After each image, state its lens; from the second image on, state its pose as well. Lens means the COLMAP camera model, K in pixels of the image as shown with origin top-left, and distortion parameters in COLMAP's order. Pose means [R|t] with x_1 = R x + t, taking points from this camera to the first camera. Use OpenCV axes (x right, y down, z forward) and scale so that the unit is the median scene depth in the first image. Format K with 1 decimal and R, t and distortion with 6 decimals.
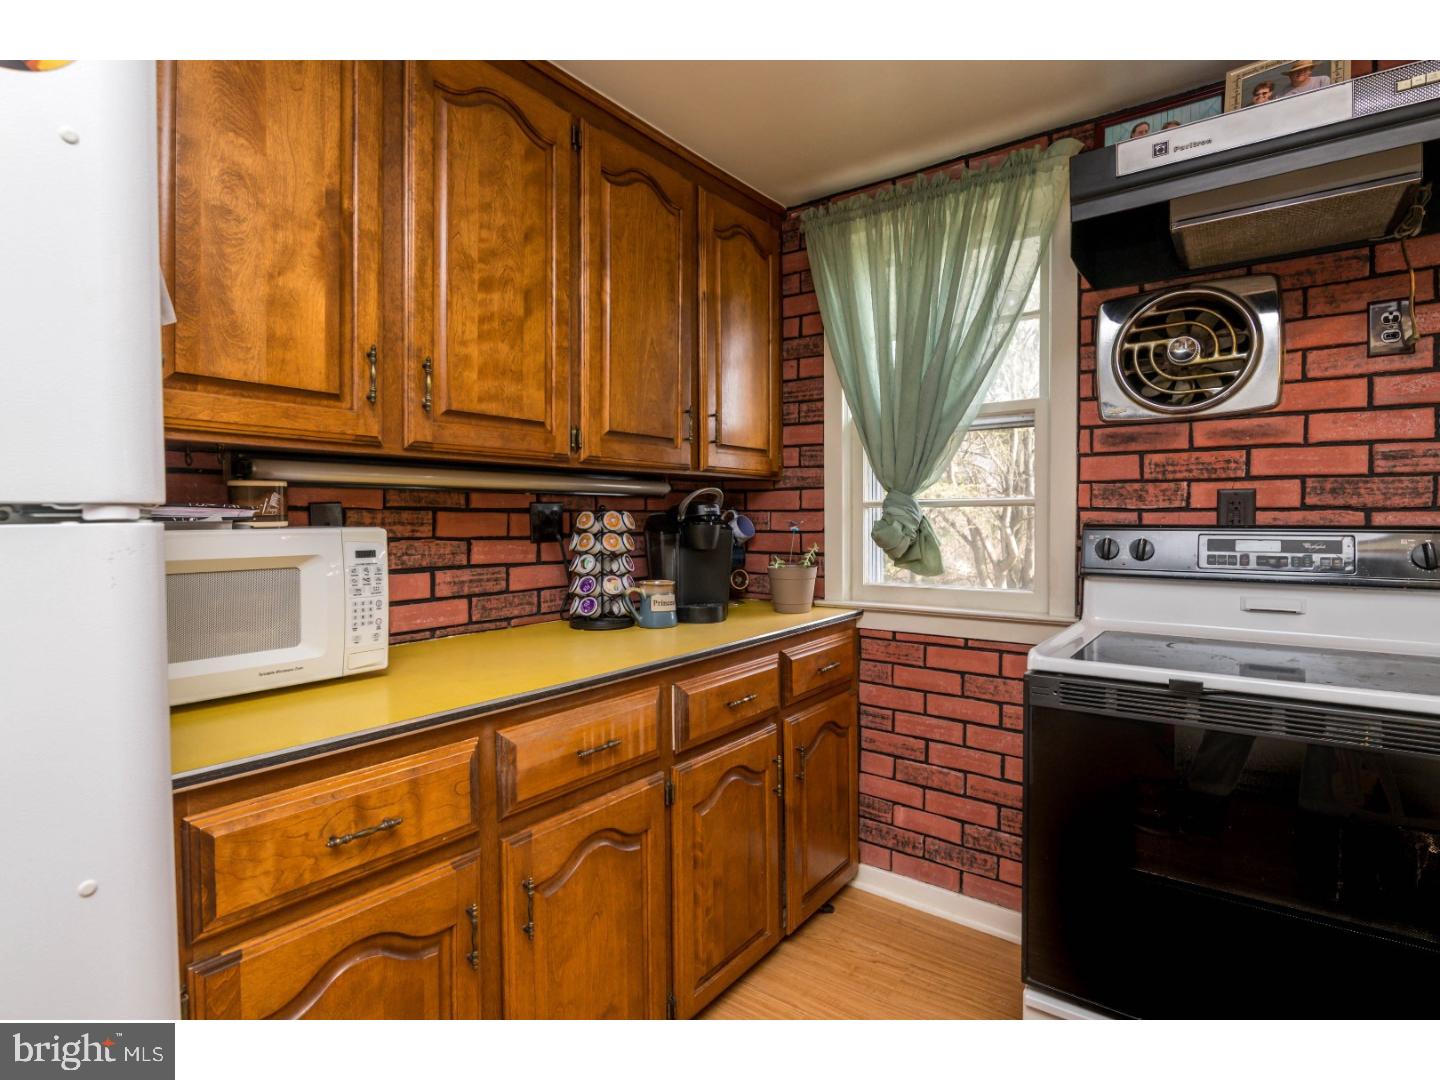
lens RADIAL K [[743.1, 0, 722.7], [0, 743.1, 503.9], [0, 0, 1]] dist [-0.000587, -0.000309]
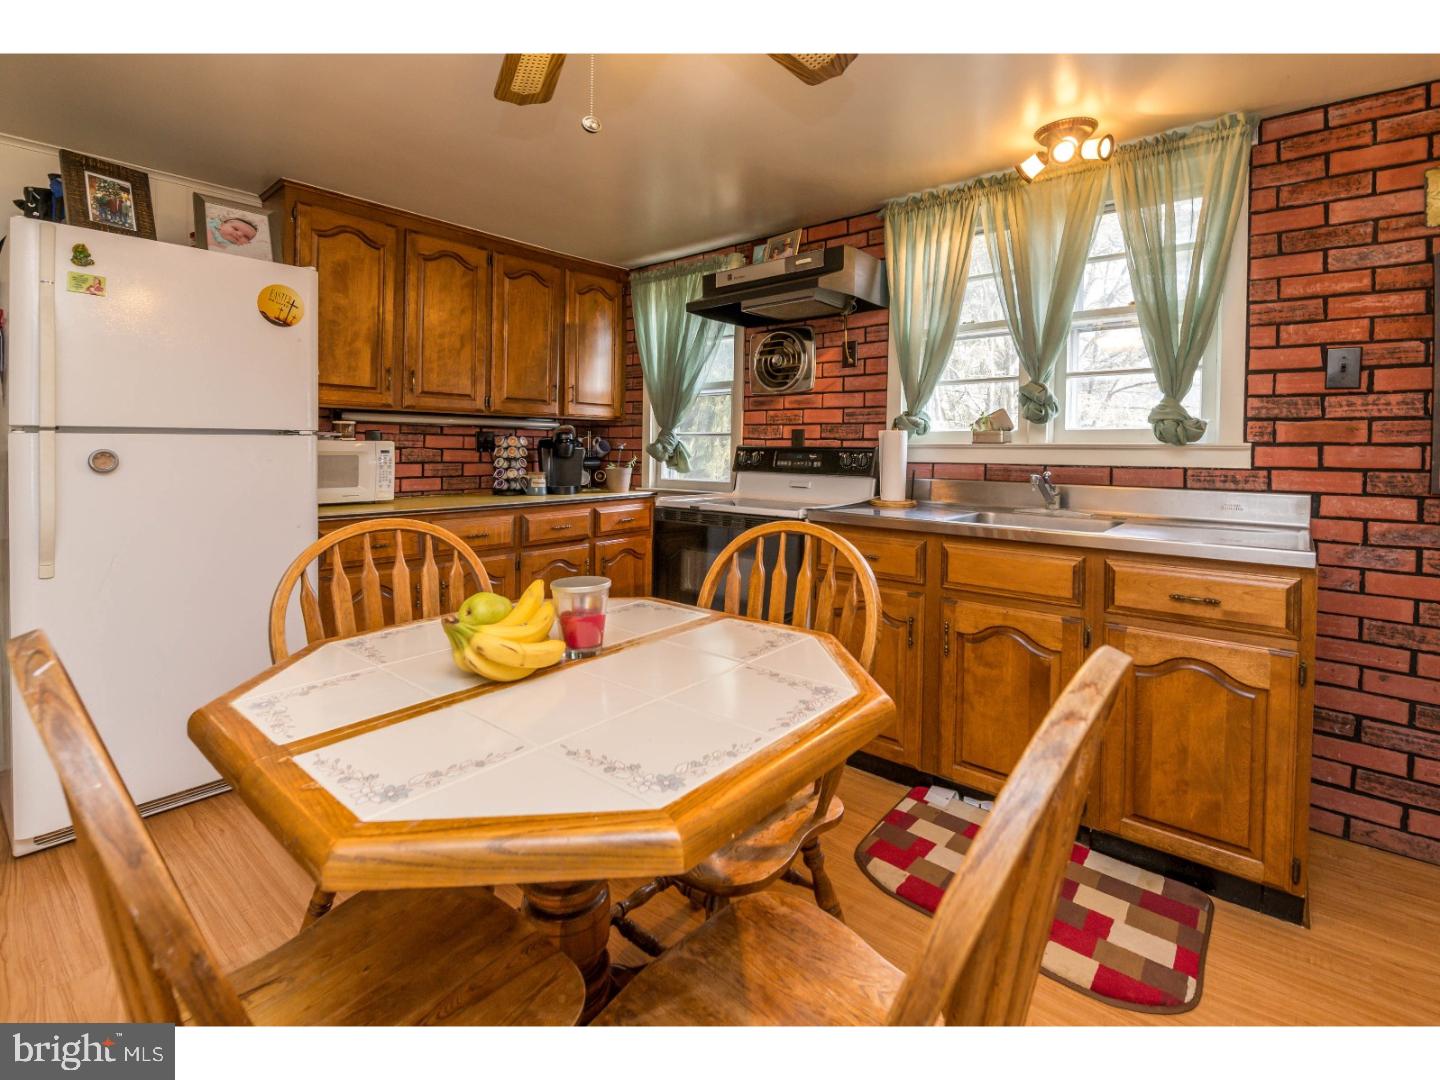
lens RADIAL K [[674.3, 0, 693.4], [0, 674.3, 421.9], [0, 0, 1]] dist [-0.001247, -0.005367]
pose [[0.996244, 0.011353, -0.085845, 0.503887], [-0.013045, 0.999731, -0.019178, -0.000777], [0.085605, 0.020226, 0.996124, -0.787923]]
